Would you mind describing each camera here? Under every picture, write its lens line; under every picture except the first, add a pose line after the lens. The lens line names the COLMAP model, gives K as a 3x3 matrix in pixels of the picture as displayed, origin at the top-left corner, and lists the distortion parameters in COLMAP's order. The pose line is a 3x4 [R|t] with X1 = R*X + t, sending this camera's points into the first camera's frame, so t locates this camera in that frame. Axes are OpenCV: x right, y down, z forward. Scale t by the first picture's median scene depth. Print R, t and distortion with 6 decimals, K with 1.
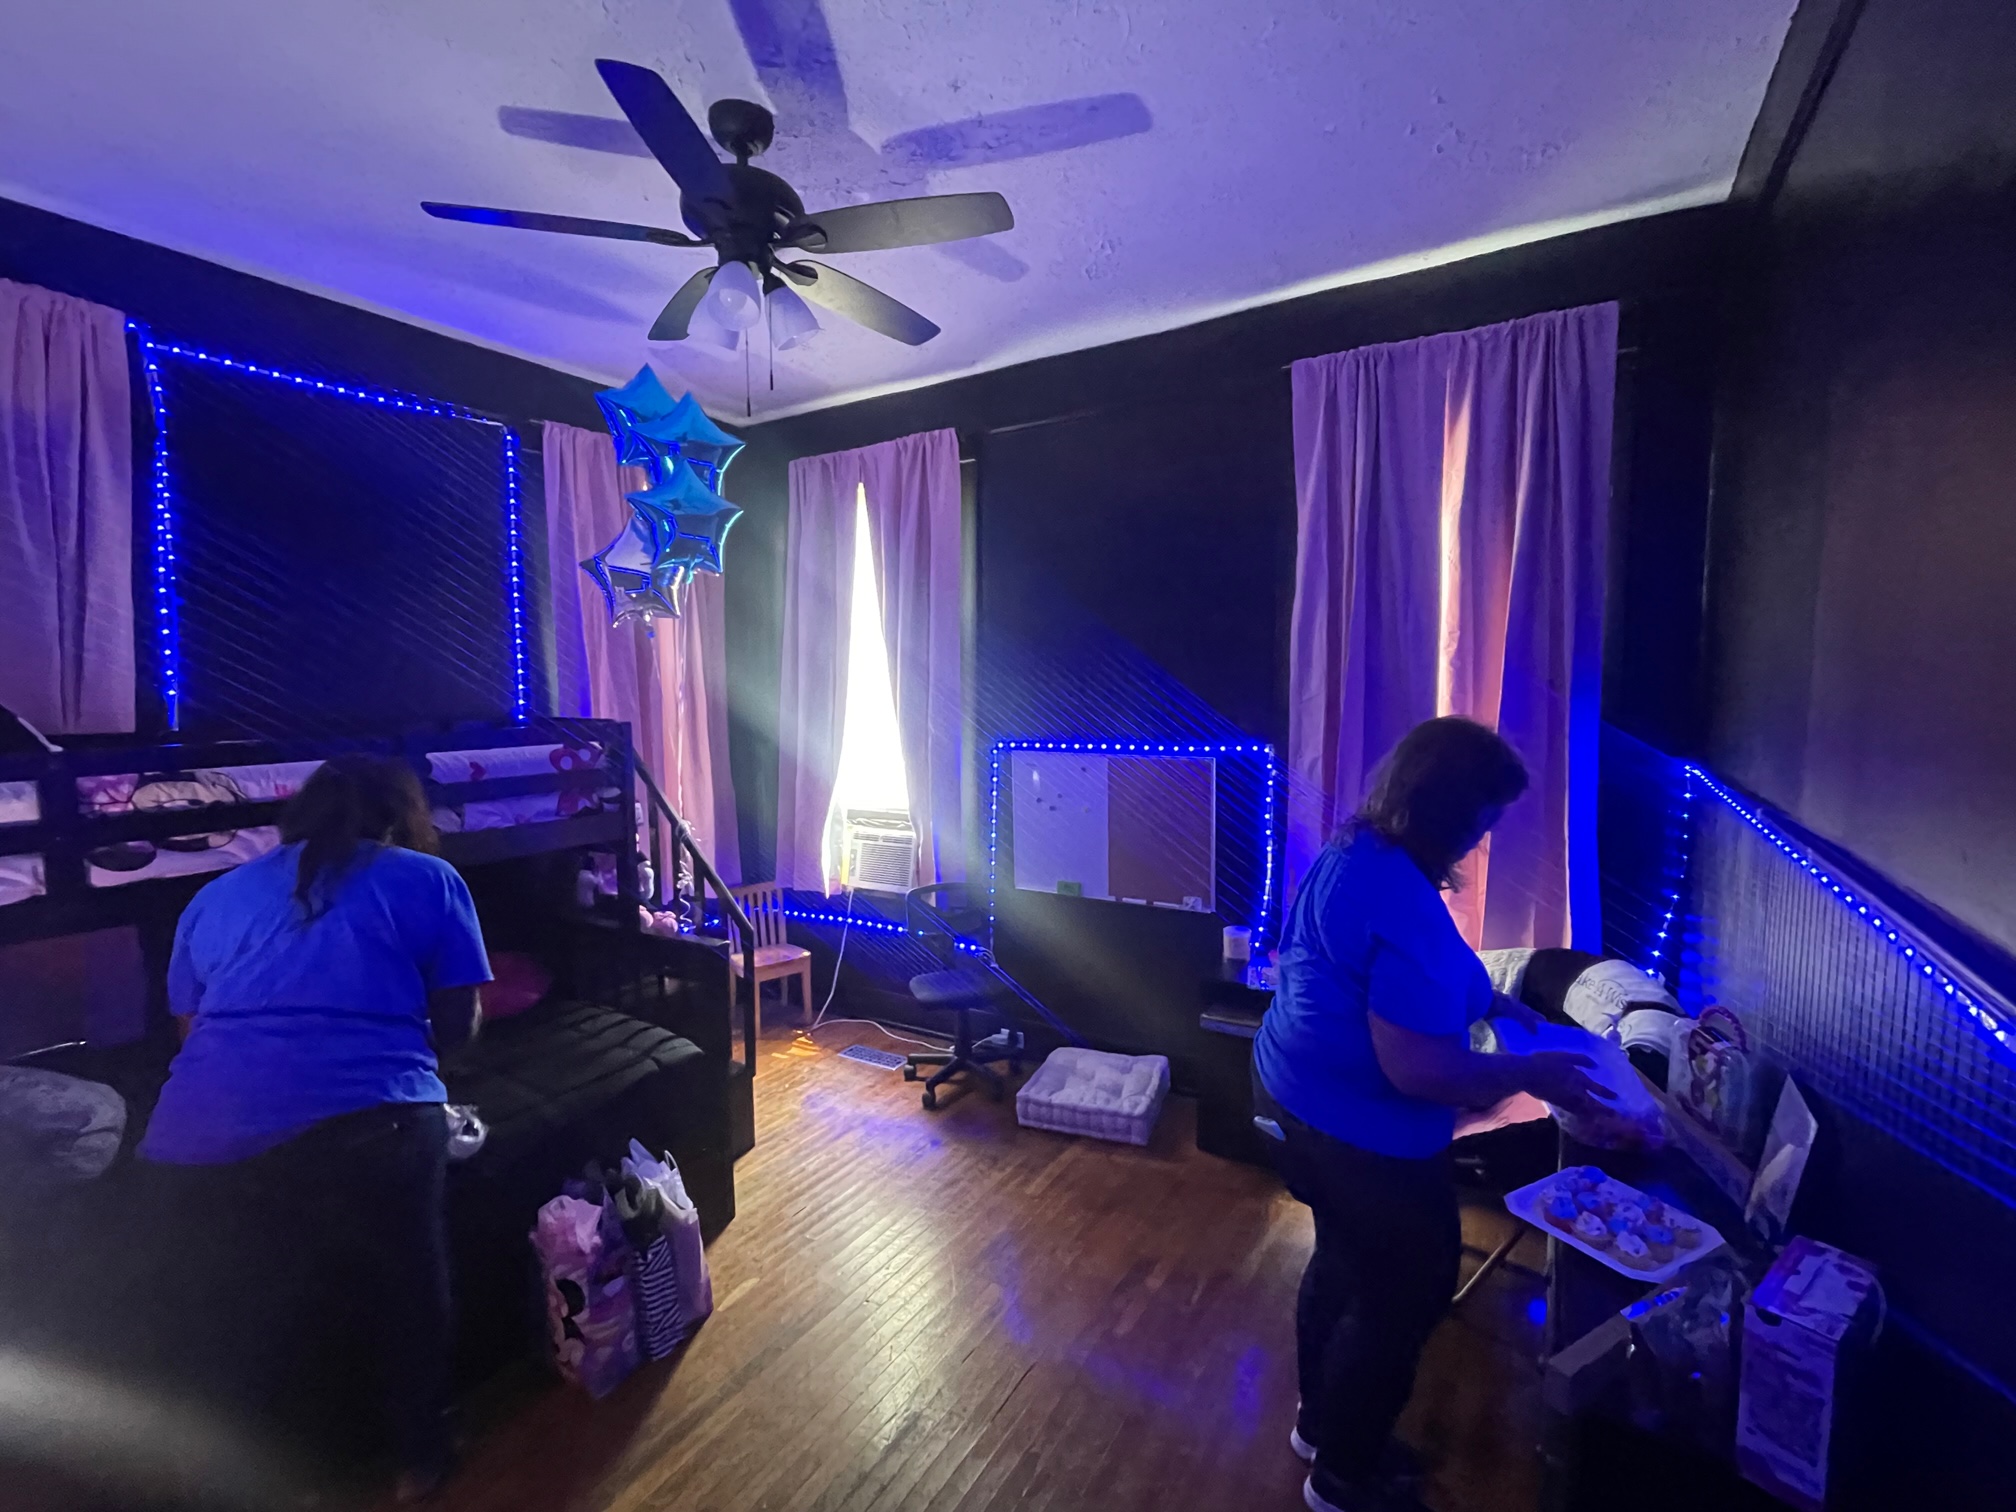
lens RADIAL K [[895.8, 0, 1008.0], [0, 895.8, 756.0], [0, 0, 1]] dist [-0.012106, 0.001068]
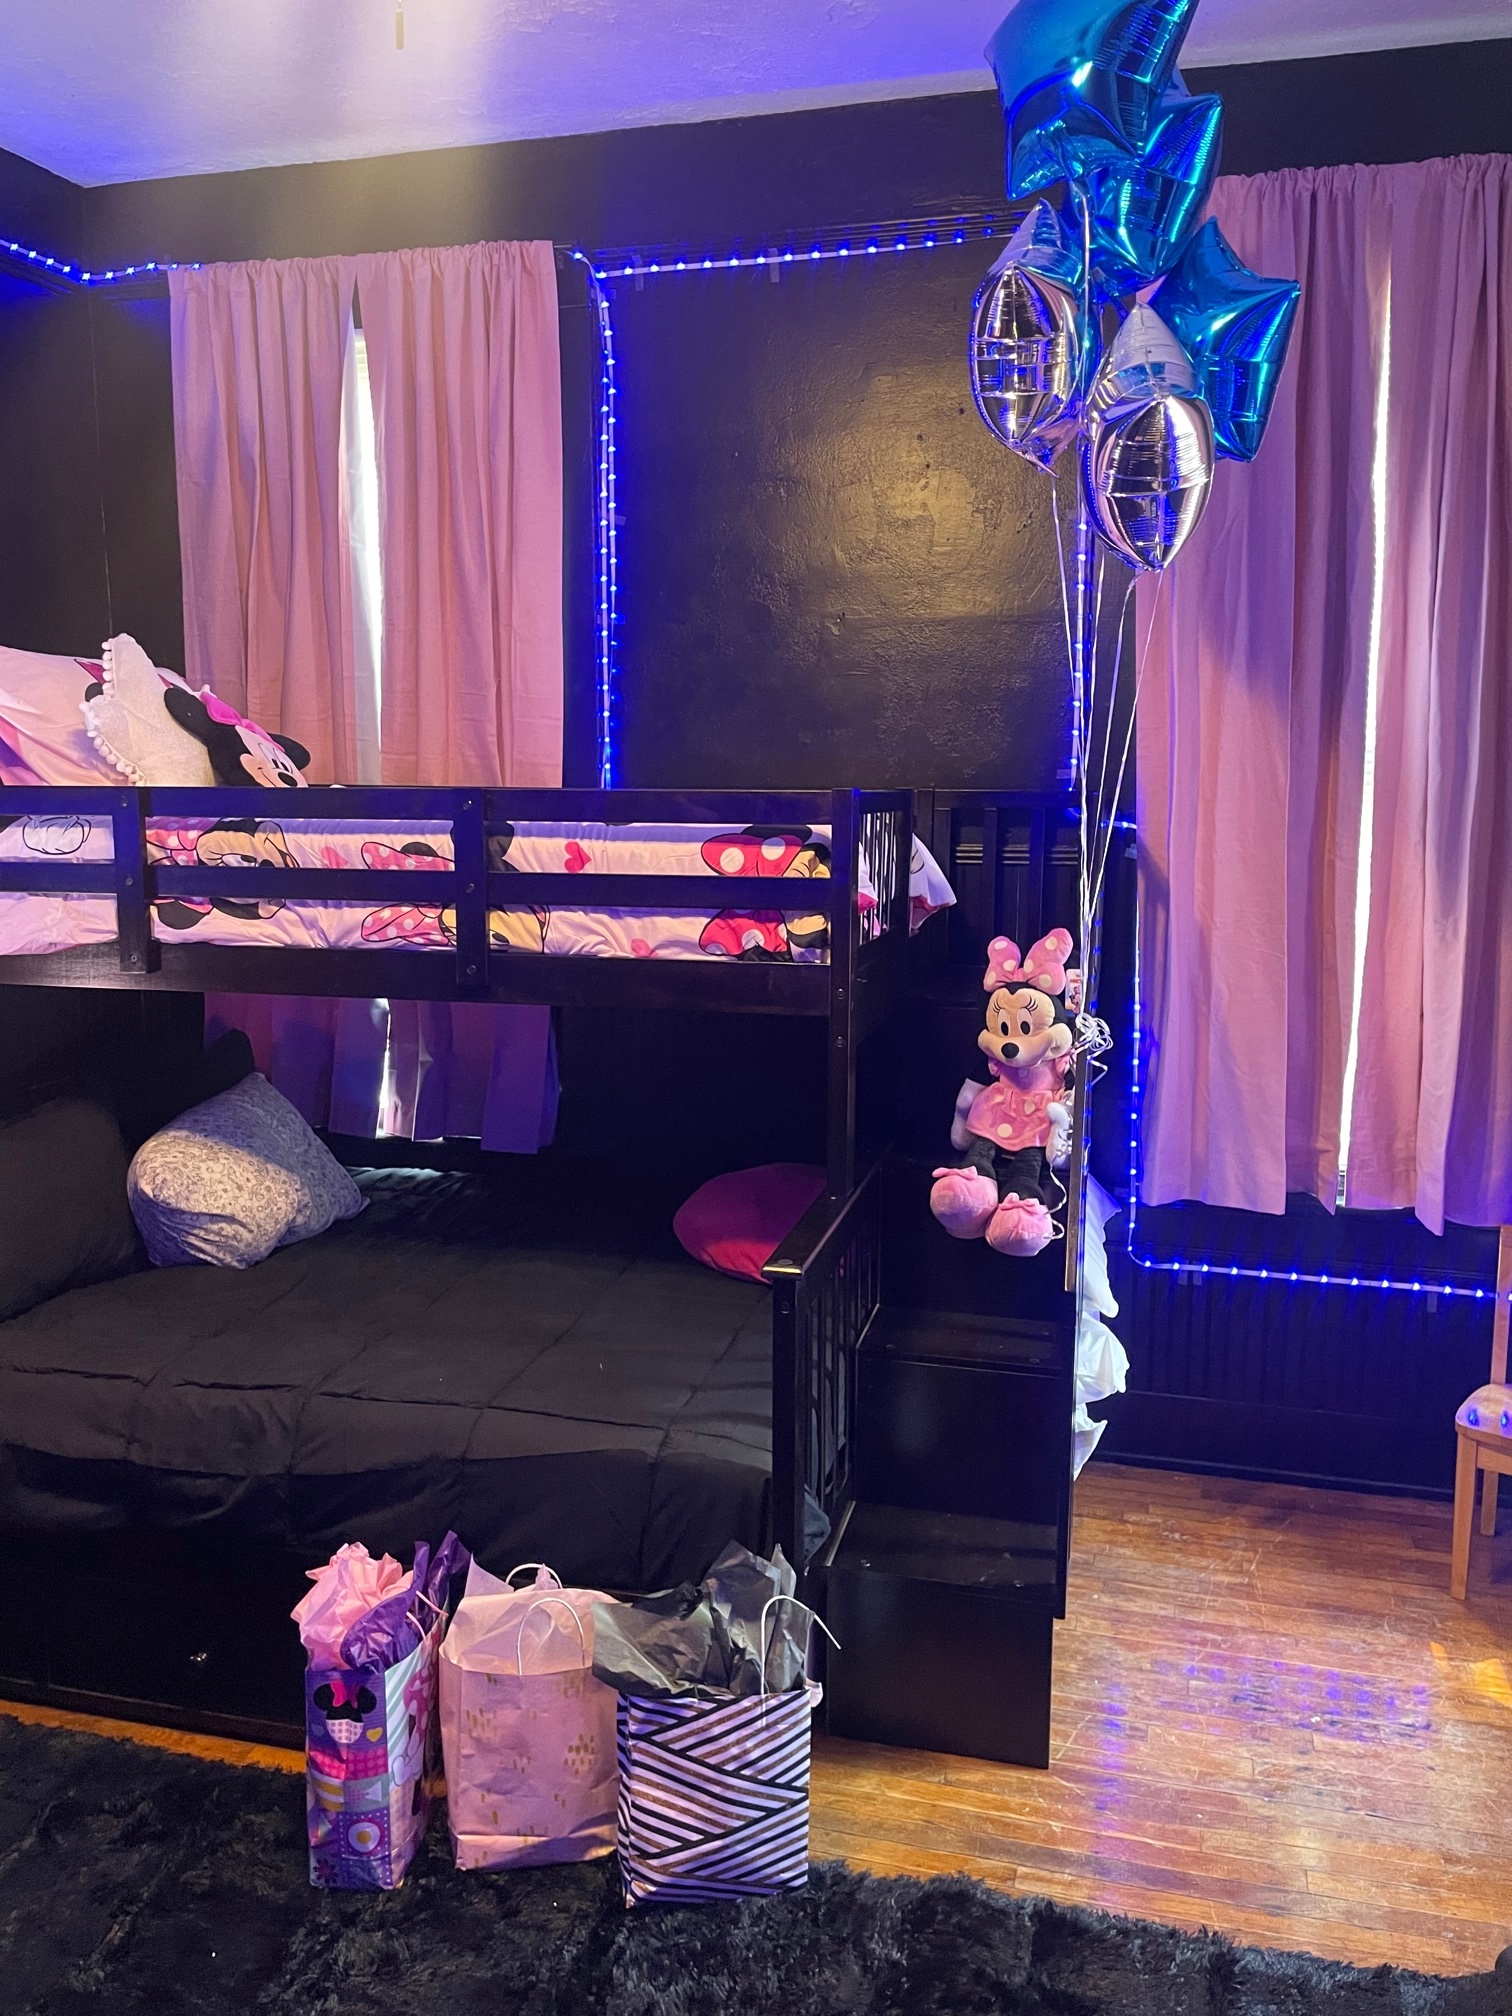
lens RADIAL K [[1528.5, 0, 780.4], [0, 1528.5, 971.3], [0, 0, 1]] dist [0.052432, -0.082422]
pose [[0.289079, 0.134589, -0.947797, 0.359486], [-0.082675, 0.989879, 0.115348, -0.030545], [0.953729, 0.045014, 0.297280, 0.647304]]
